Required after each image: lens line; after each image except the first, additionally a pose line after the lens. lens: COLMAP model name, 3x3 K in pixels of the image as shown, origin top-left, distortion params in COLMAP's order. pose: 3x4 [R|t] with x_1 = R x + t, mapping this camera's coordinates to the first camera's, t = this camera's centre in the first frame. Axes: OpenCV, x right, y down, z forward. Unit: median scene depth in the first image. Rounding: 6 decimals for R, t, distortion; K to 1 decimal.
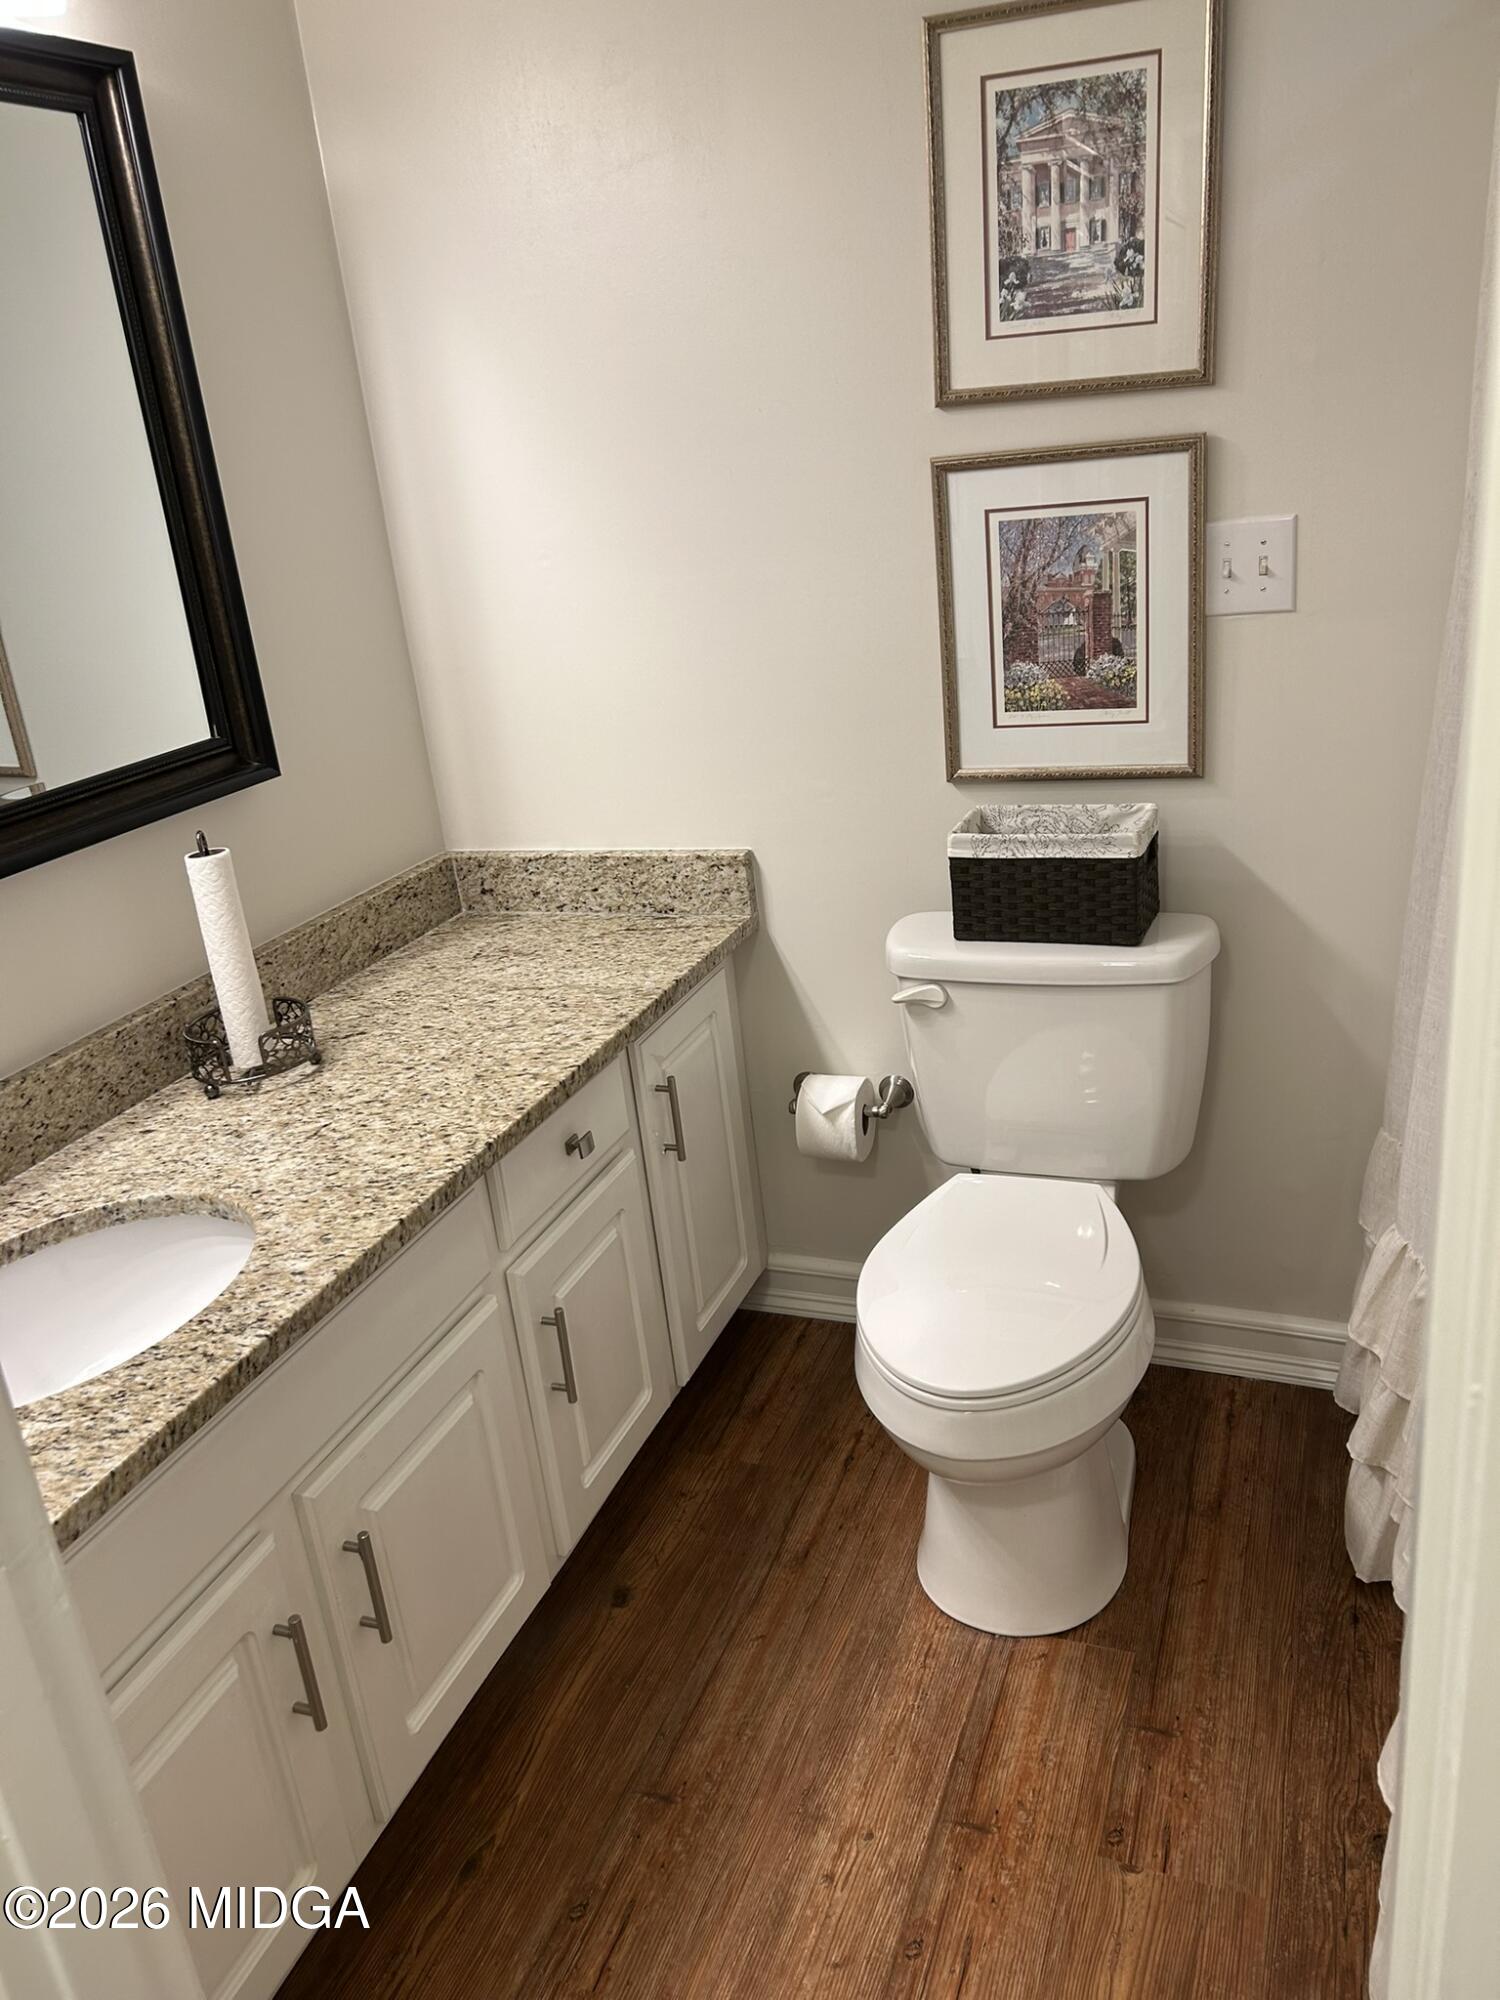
lens RADIAL K [[1496.2, 0, 737.9], [0, 1496.2, 999.5], [0, 0, 1]] dist [0.007034, -0.037803]
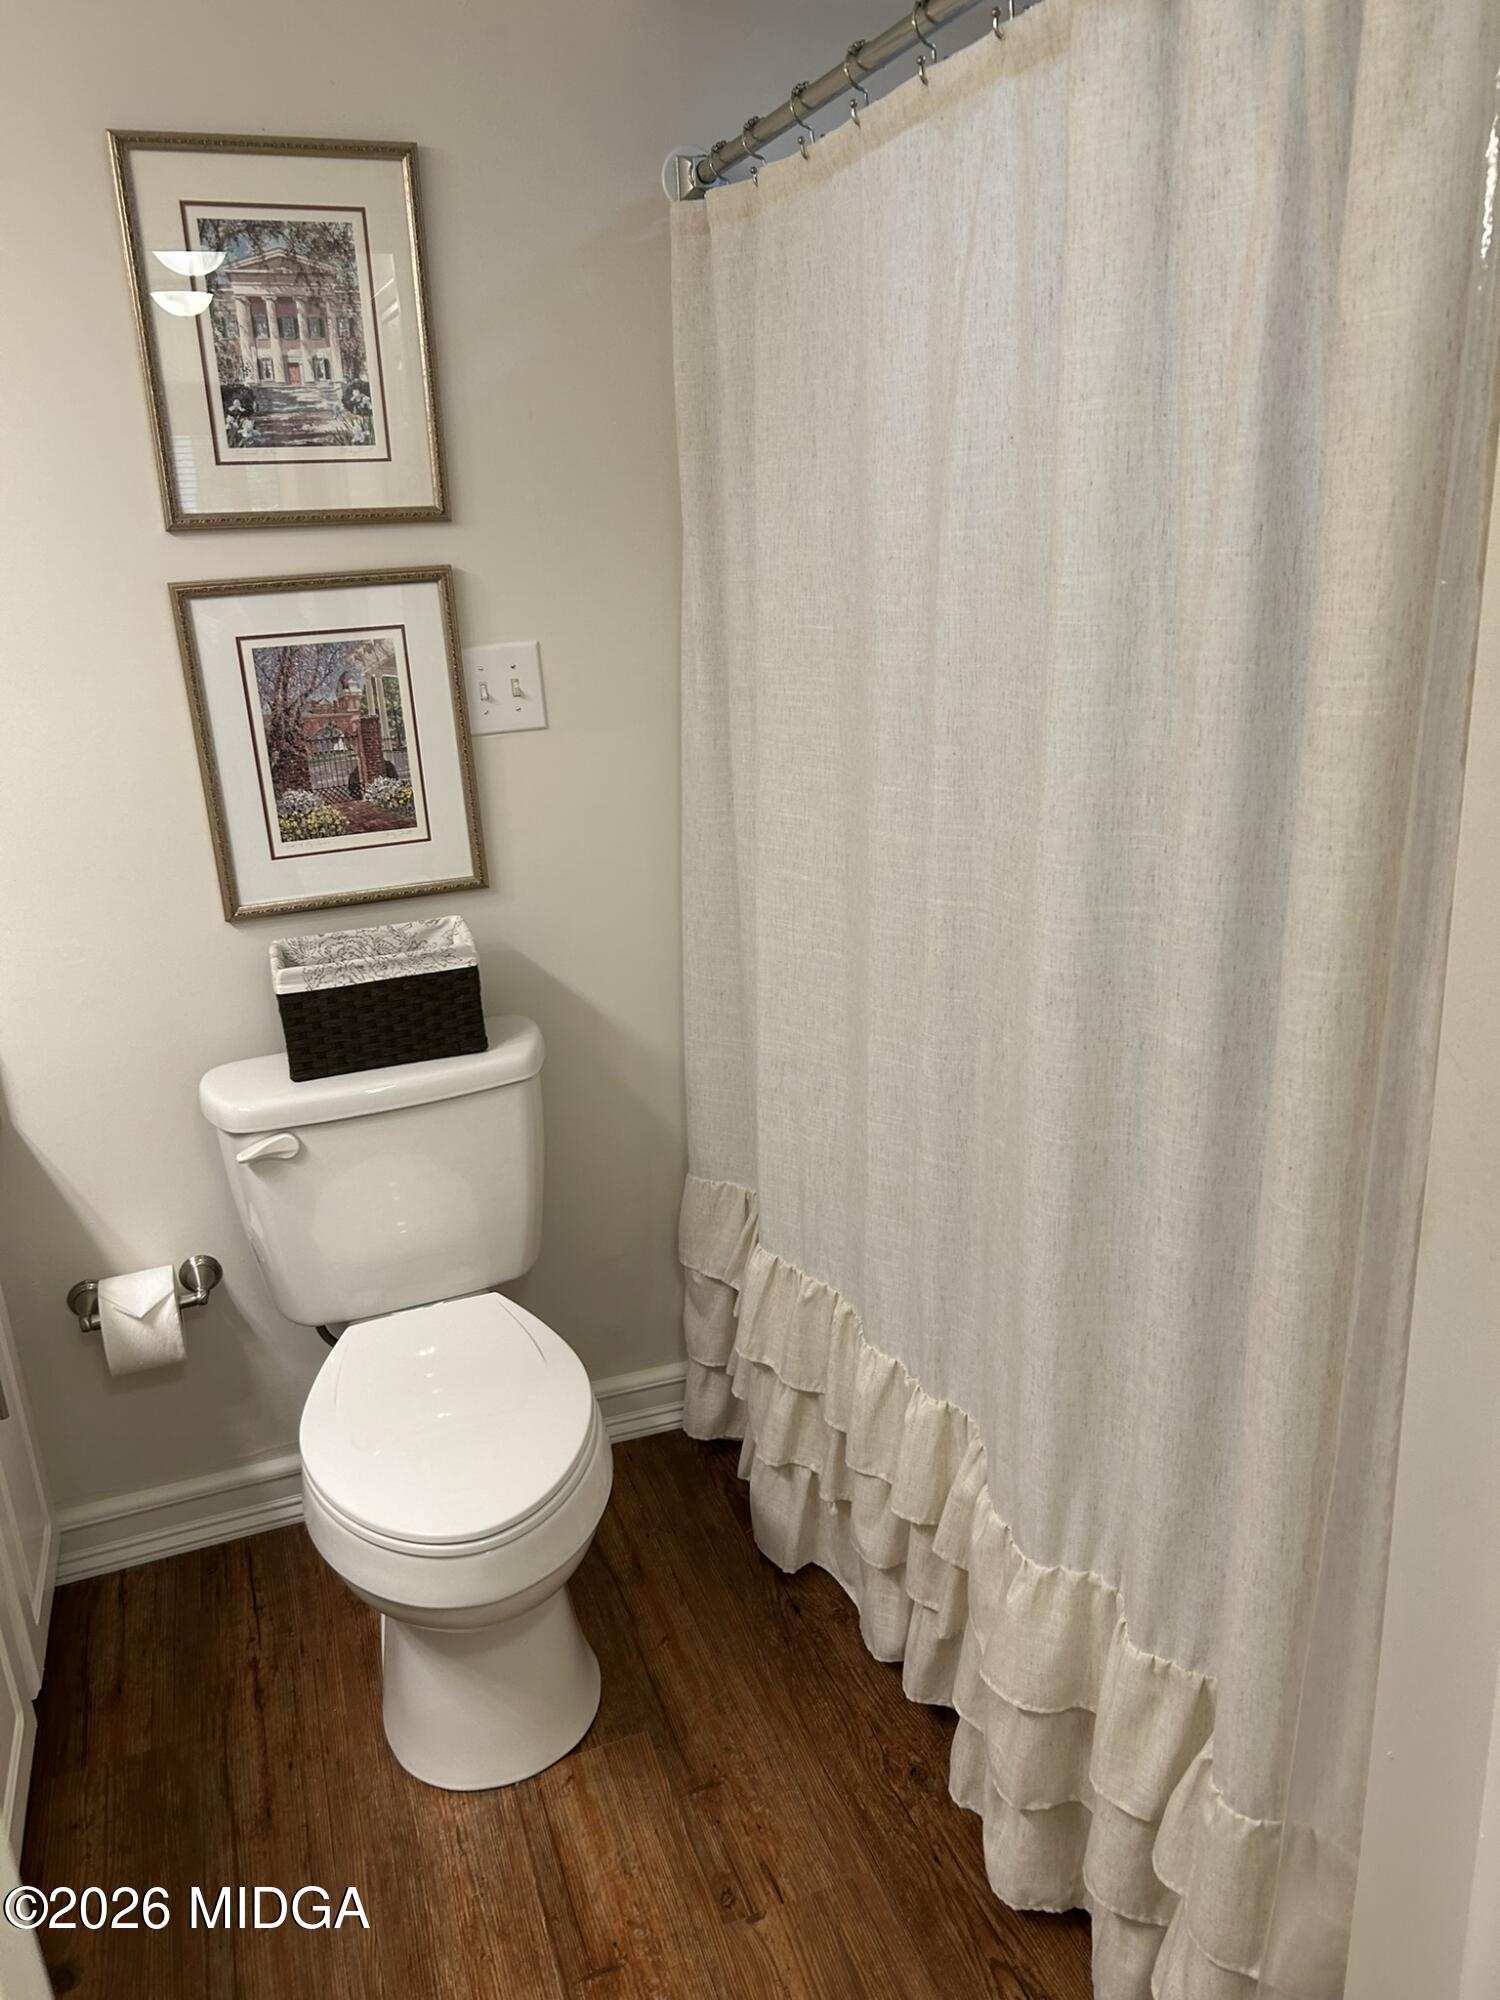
lens RADIAL K [[1496.2, 0, 757.5], [0, 1496.2, 998.0], [0, 0, 1]] dist [0.007034, -0.037803]
pose [[0.738472, -0.148172, 0.657803, -0.265734], [0.217793, 0.975682, -0.024727, -0.005355], [-0.638143, 0.161525, 0.752784, 0.107921]]
